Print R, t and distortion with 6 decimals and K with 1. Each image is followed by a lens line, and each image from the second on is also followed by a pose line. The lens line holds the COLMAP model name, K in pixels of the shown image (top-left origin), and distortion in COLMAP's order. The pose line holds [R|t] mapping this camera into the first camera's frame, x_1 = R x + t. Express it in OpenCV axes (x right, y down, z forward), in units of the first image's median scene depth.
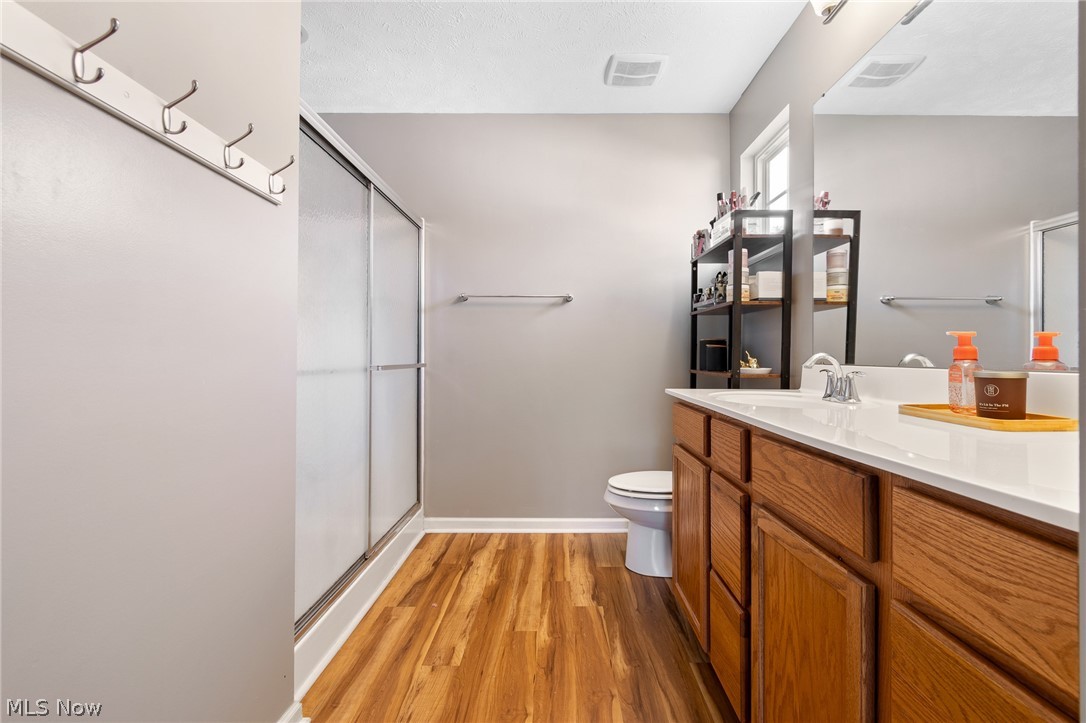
lens RADIAL K [[476.1, 0, 549.7], [0, 476.1, 361.9], [0, 0, 1]] dist [-0.009994, -0.000013]
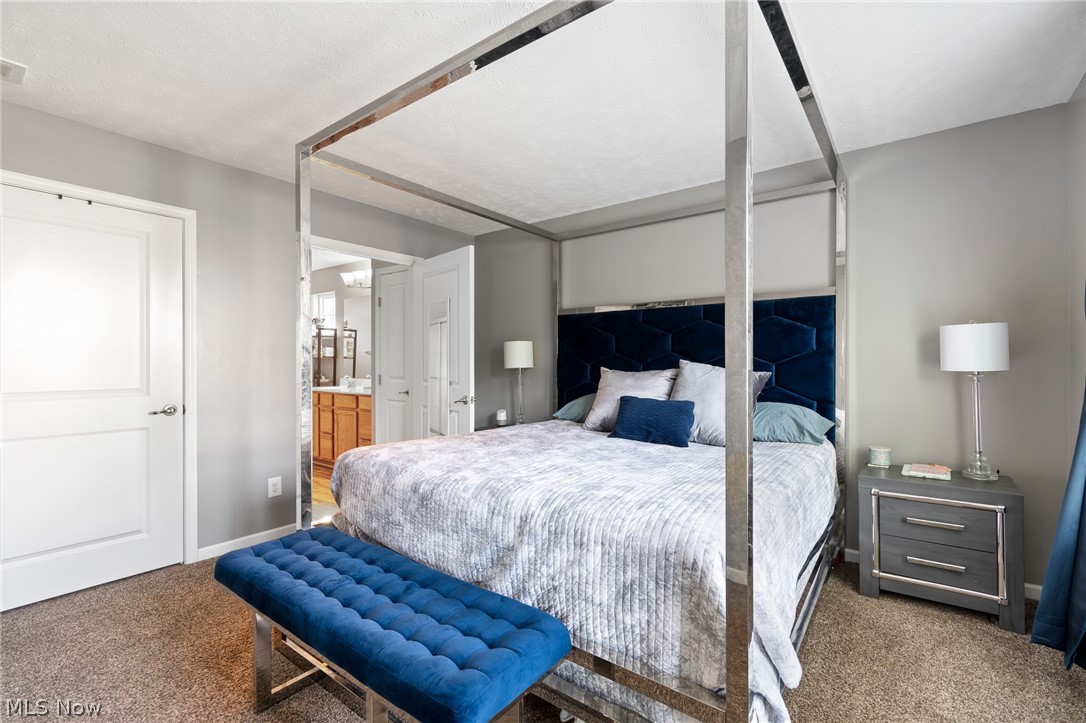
lens RADIAL K [[476.1, 0, 546.8], [0, 476.1, 363.4], [0, 0, 1]] dist [-0.009994, -0.000013]
pose [[0.585383, -0.006287, 0.810732, -1.192958], [0.010747, 0.999942, -0.000005, -0.074297], [-0.810685, 0.008715, 0.585417, -1.911616]]
